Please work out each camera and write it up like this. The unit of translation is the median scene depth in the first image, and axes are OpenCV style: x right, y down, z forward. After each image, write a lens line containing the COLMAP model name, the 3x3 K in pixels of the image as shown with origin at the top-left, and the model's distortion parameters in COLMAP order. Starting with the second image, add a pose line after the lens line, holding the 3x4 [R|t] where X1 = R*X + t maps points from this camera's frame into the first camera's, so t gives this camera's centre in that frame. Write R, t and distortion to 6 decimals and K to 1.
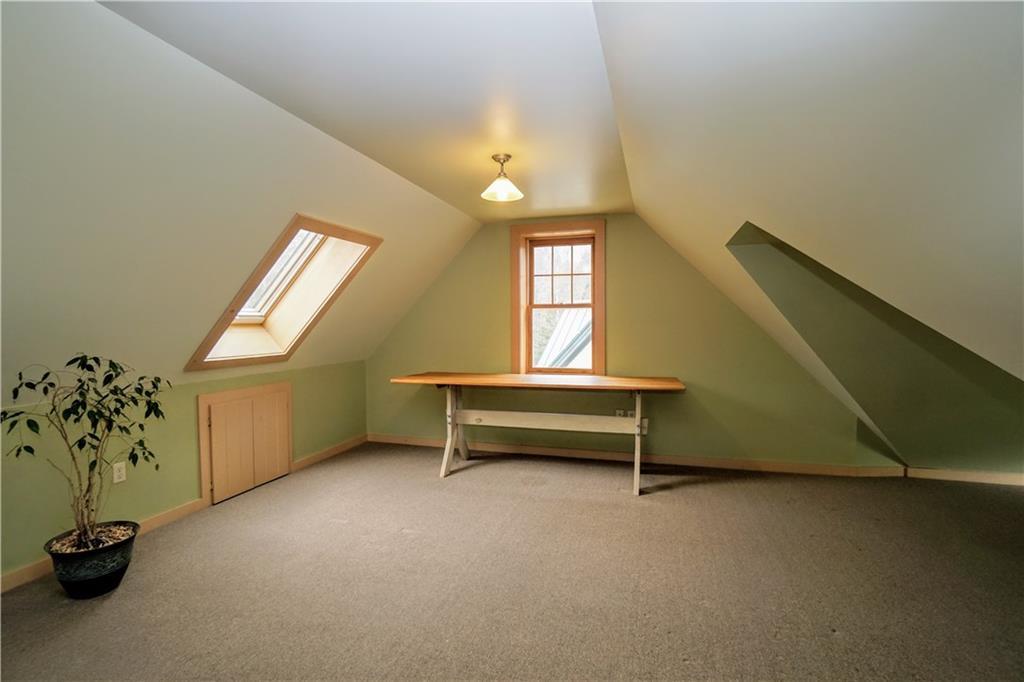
lens RADIAL K [[497.9, 0, 511.0], [0, 497.9, 337.7], [0, 0, 1]] dist [-0.001478, 0.000742]
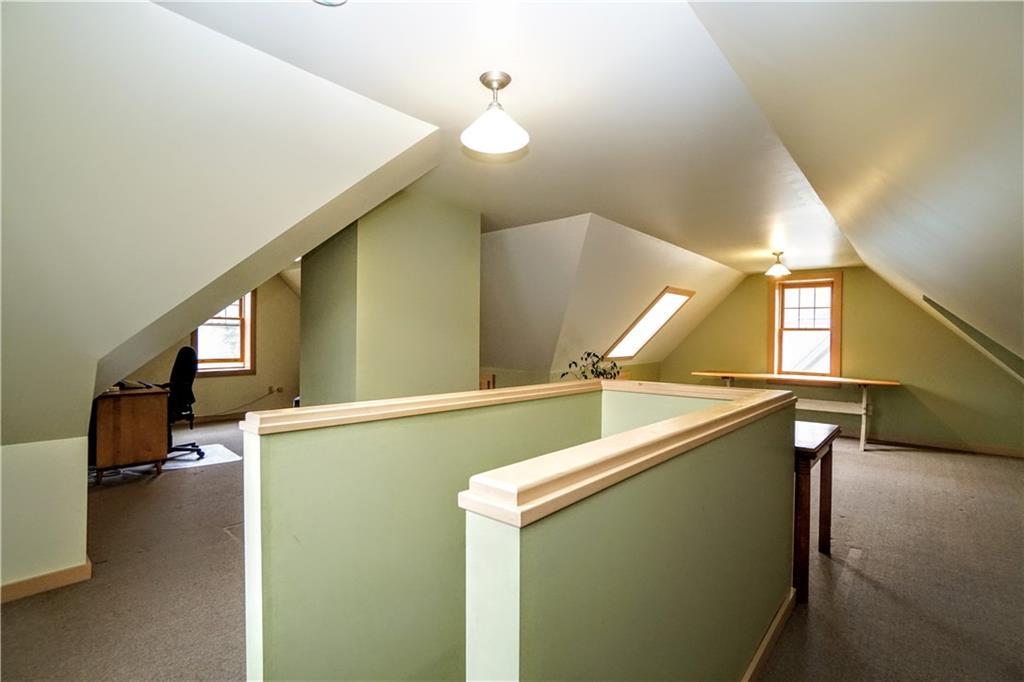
lens RADIAL K [[497.9, 0, 516.7], [0, 497.9, 344.8], [0, 0, 1]] dist [-0.001478, 0.000742]
pose [[0.921985, 0.020681, -0.386674, -0.130386], [-0.027945, 0.999523, -0.013174, 0.027769], [0.386217, 0.022952, 0.922123, -0.758071]]
